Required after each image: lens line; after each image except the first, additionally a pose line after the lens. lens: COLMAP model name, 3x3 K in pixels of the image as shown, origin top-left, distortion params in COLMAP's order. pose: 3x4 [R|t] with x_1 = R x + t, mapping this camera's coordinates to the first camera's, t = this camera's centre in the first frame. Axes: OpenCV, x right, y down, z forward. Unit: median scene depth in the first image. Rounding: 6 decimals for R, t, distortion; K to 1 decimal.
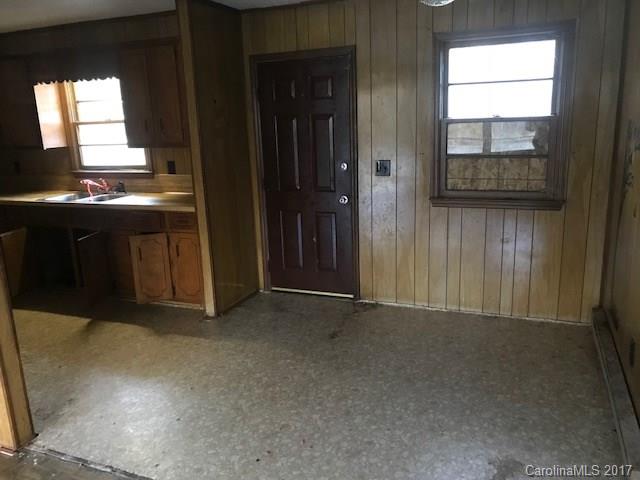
lens RADIAL K [[521.4, 0, 320.0], [0, 521.4, 240.0], [0, 0, 1]] dist [-0.009065, -0.005678]
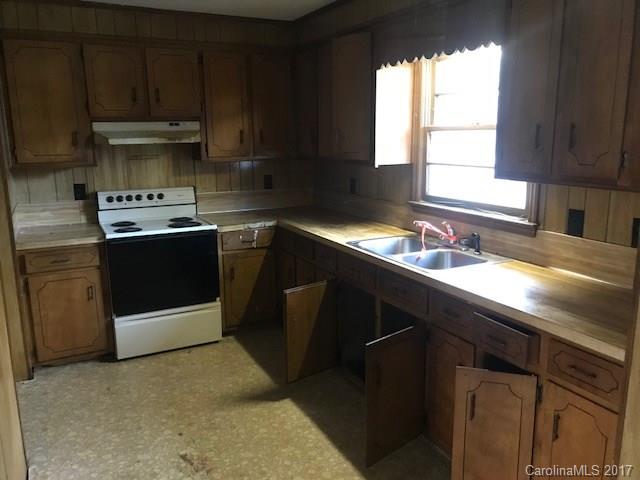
lens RADIAL K [[521.4, 0, 320.0], [0, 521.4, 240.0], [0, 0, 1]] dist [-0.009065, -0.005678]
pose [[0.752446, 0.160446, -0.638813, -0.158666], [-0.167453, 0.984608, 0.050058, -0.113529], [0.637013, 0.069305, 0.767731, 0.496350]]
